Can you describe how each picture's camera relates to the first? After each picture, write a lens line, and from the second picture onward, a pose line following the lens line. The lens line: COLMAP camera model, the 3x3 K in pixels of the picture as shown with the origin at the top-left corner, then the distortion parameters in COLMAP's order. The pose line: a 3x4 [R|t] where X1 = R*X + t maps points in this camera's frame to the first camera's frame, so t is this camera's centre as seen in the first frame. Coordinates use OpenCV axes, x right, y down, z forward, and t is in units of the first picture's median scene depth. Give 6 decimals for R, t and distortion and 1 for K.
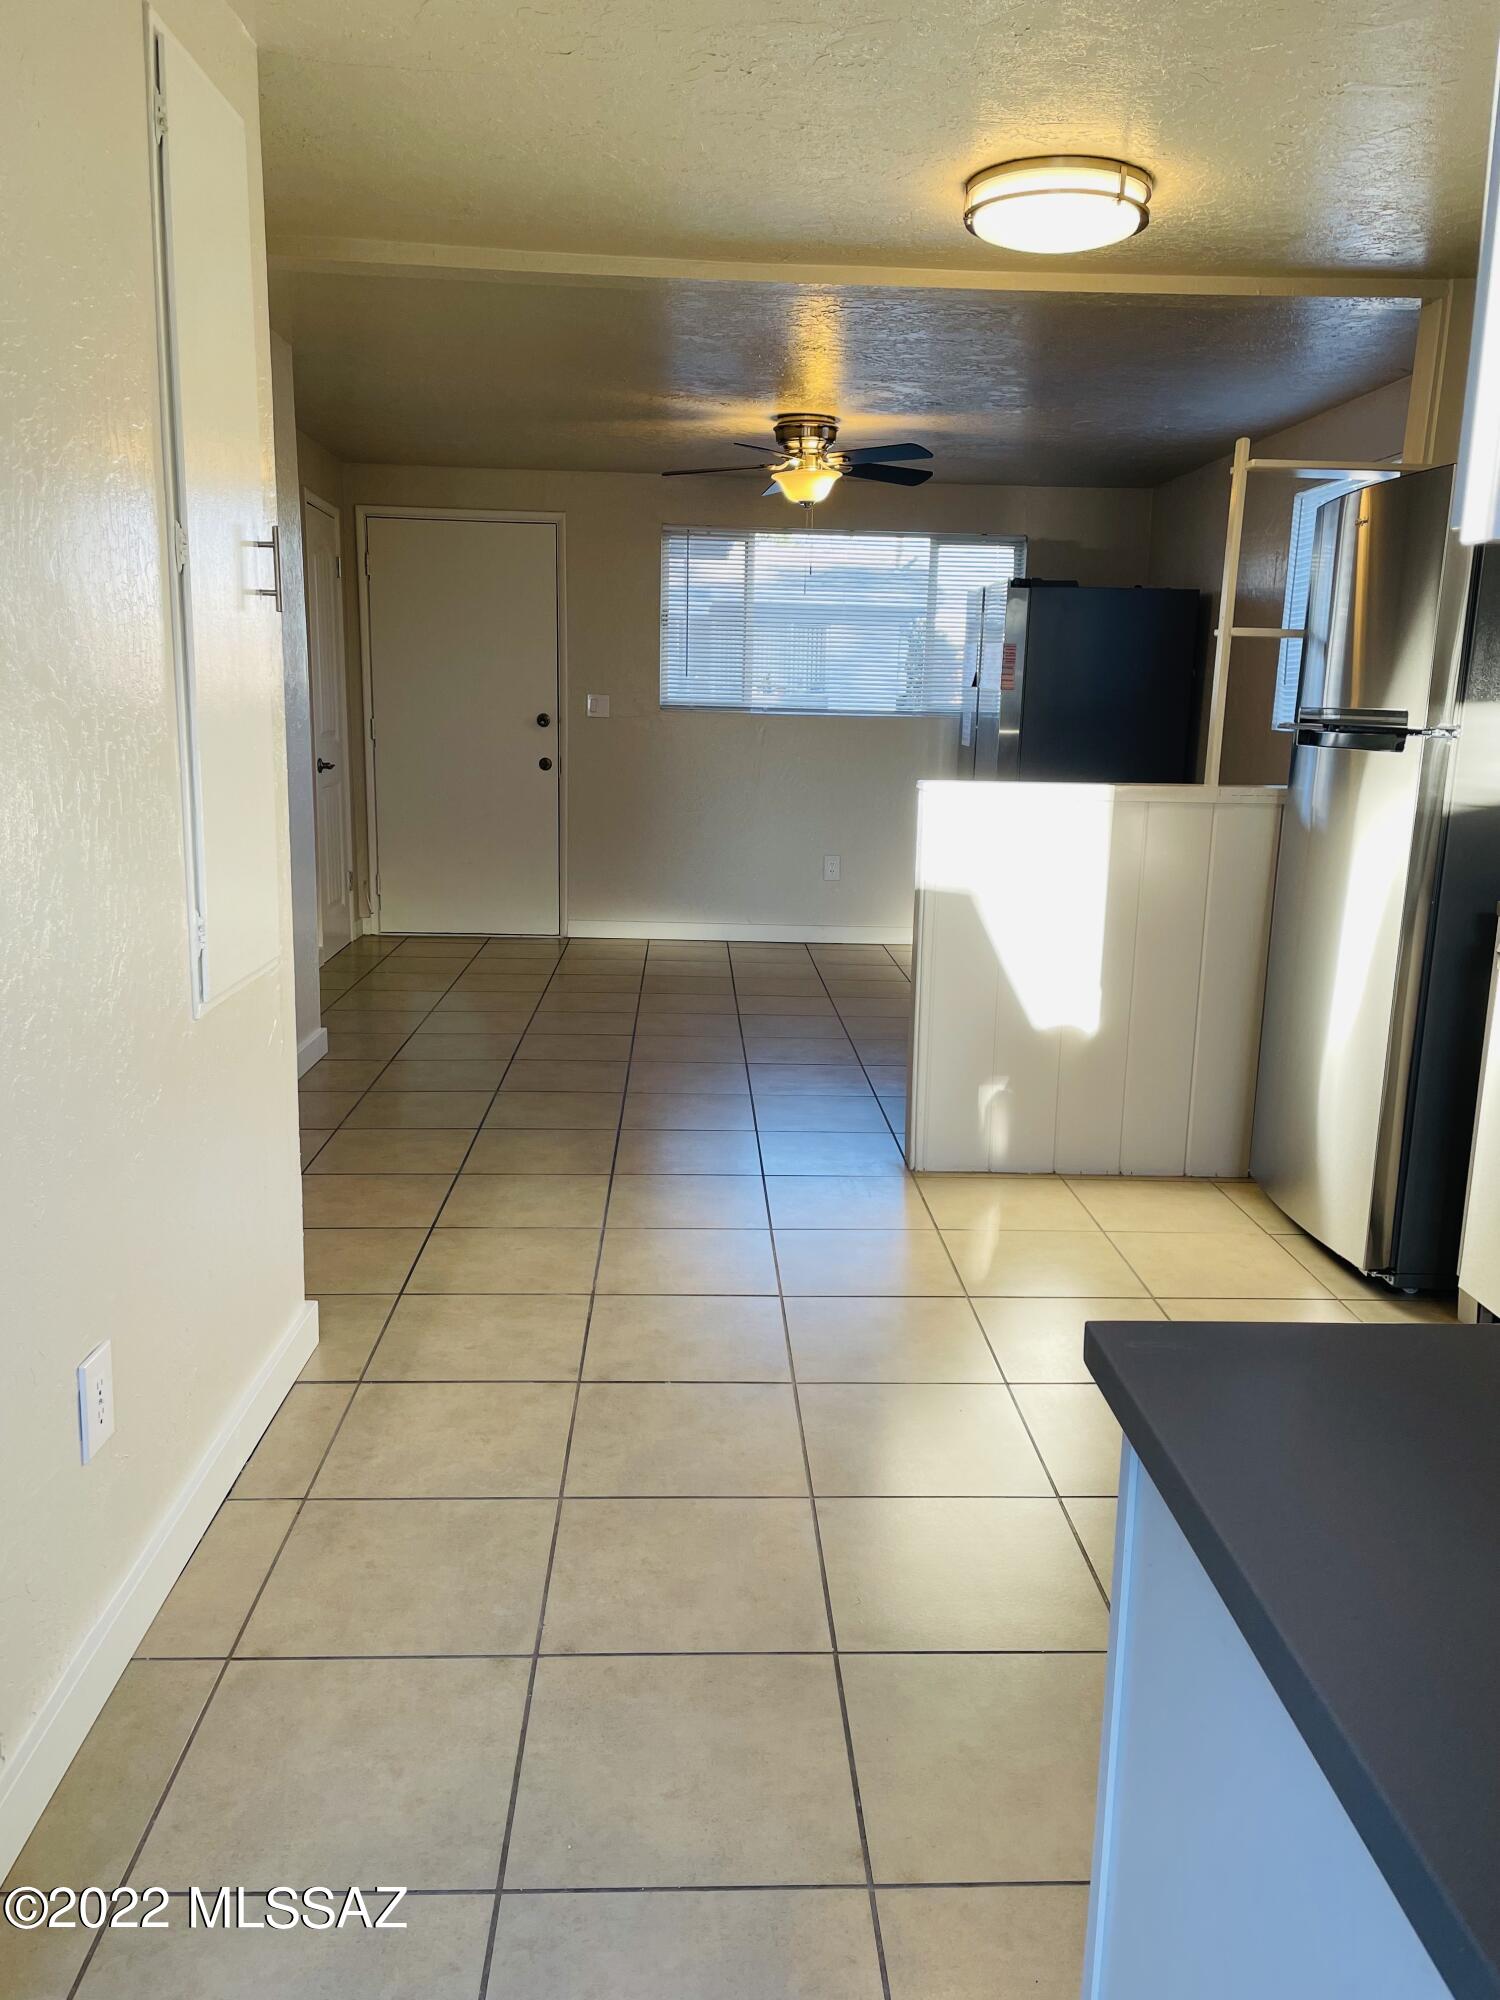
lens RADIAL K [[1521.6, 0, 750.0], [0, 1521.6, 1000.0], [0, 0, 1]] dist [0.089409, -0.114116]
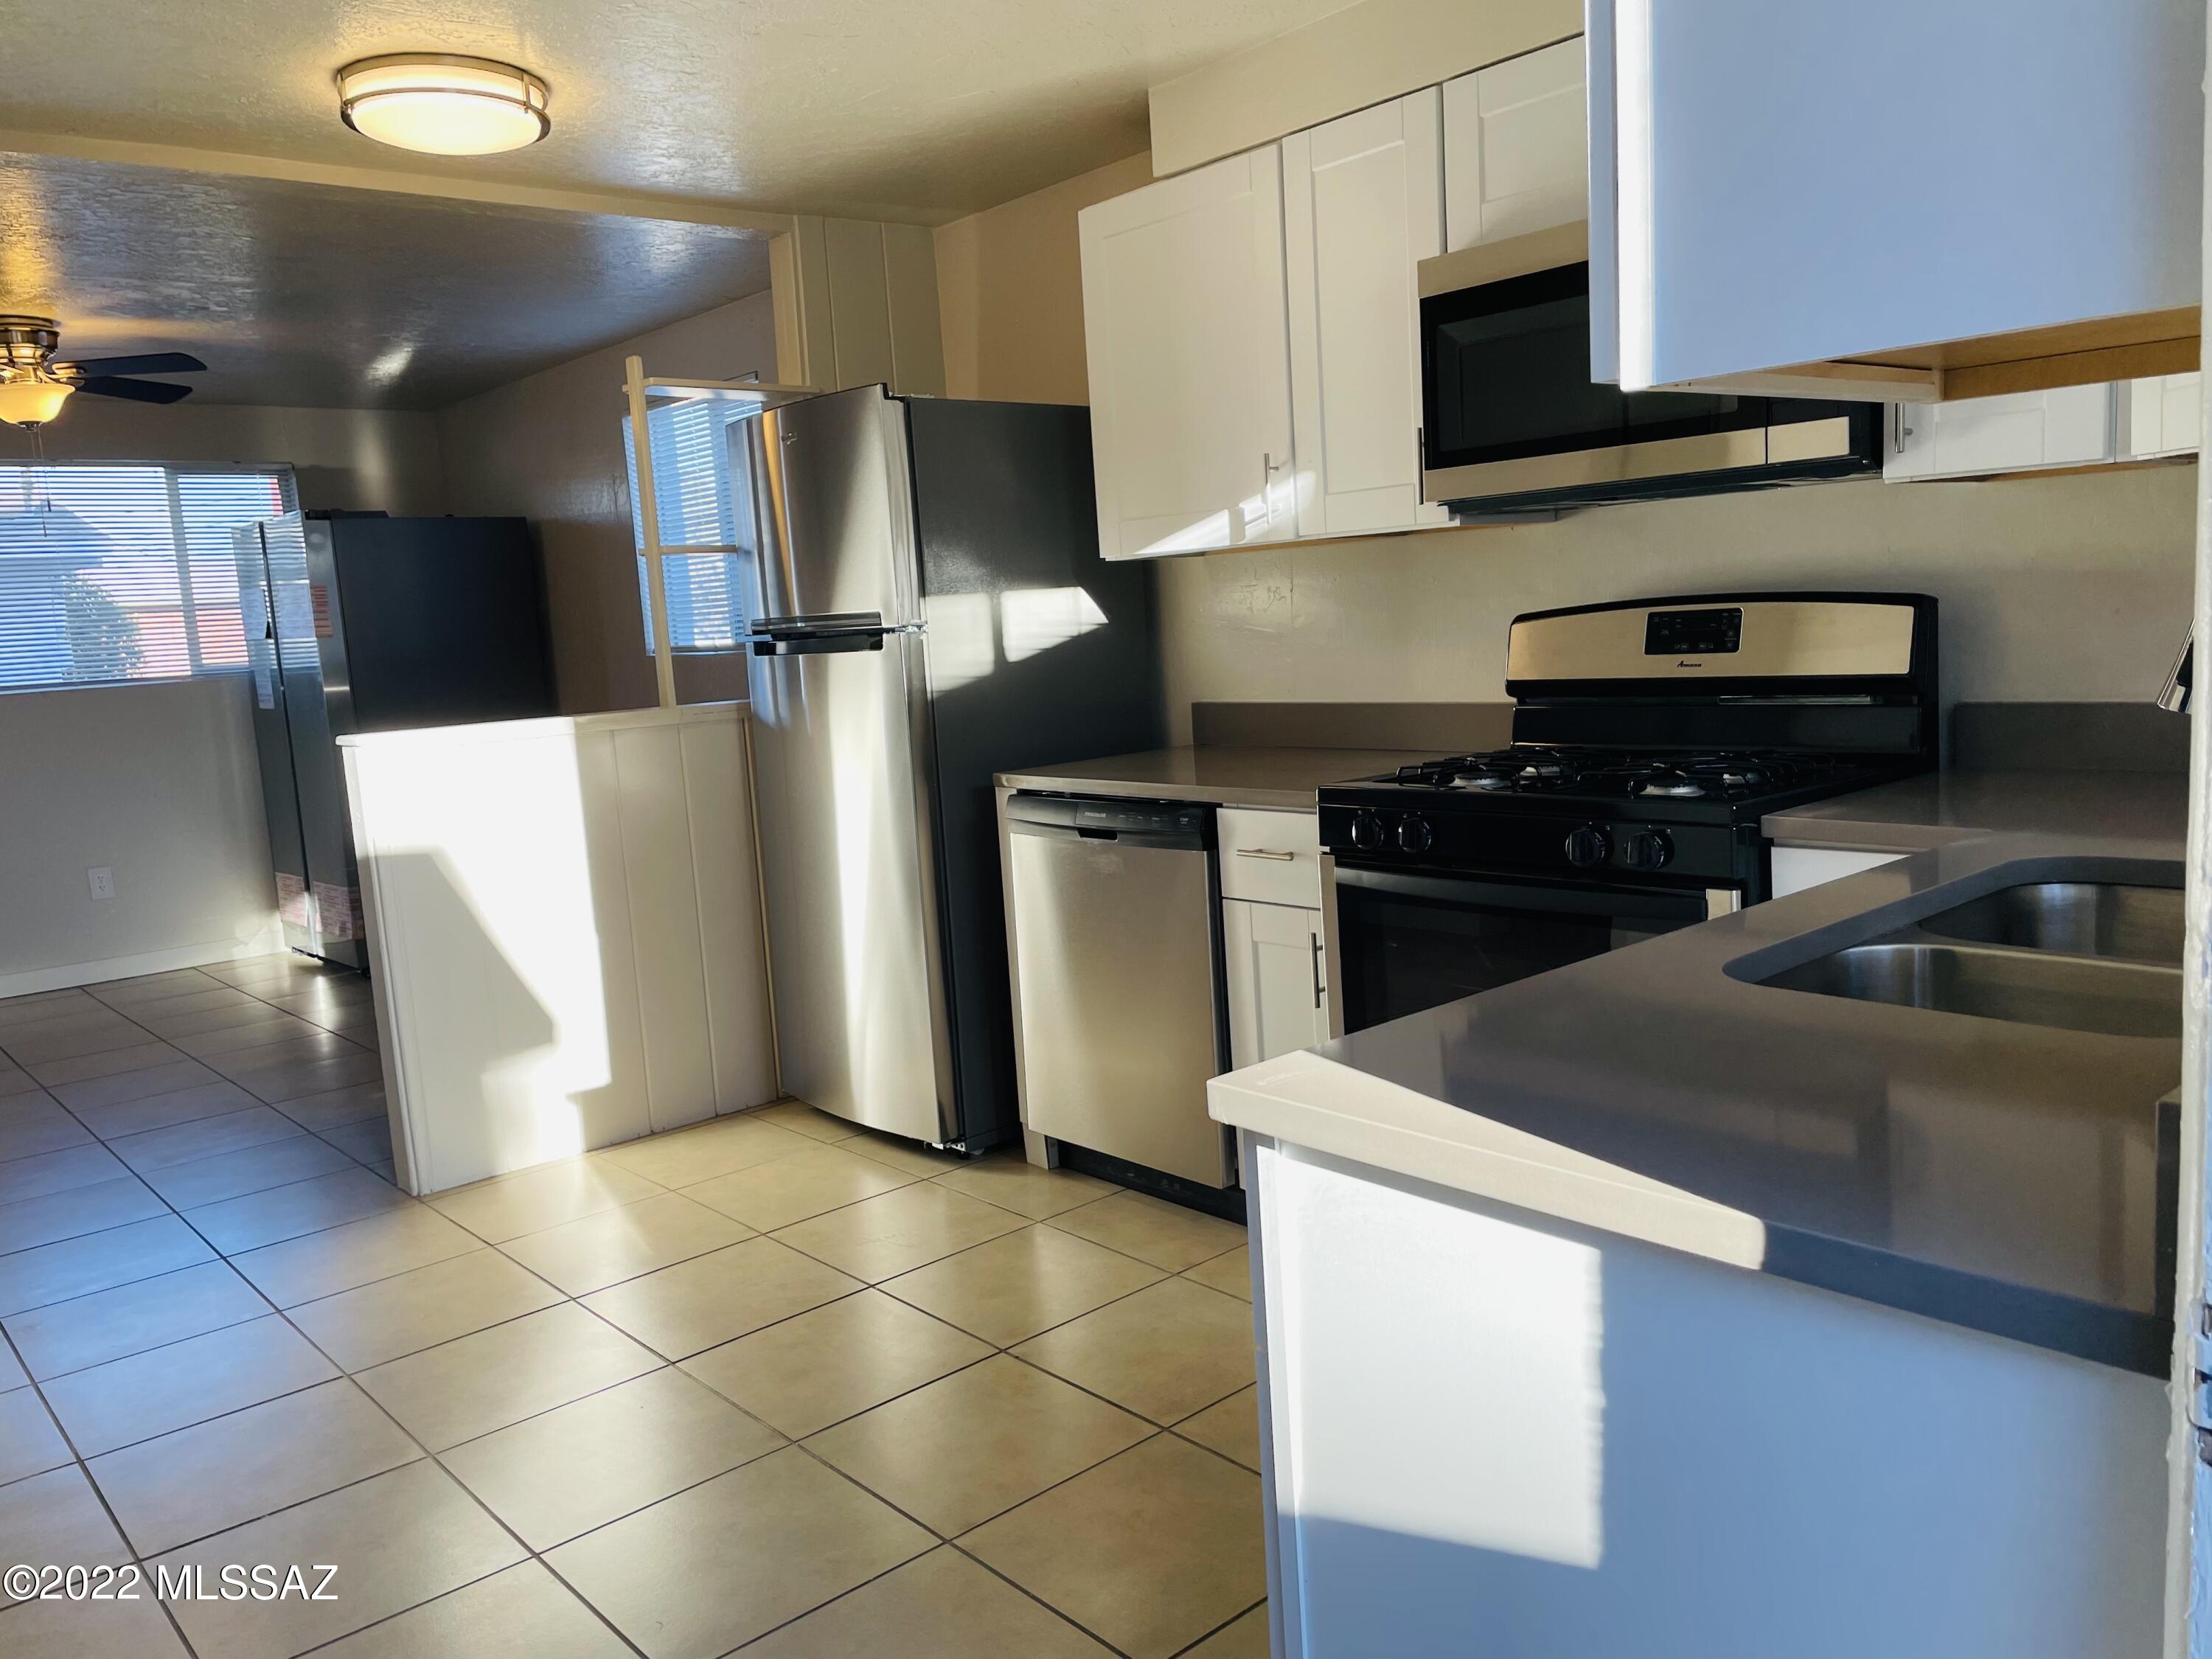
lens RADIAL K [[1682.9, 0, 1111.8], [0, 1682.9, 824.4], [0, 0, 1]] dist [0.089409, -0.114116]
pose [[0.768480, -0.152679, 0.621391, -0.152026], [0.206287, 0.978381, -0.014725, 0.004795], [-0.605709, 0.139501, 0.783362, 0.009880]]
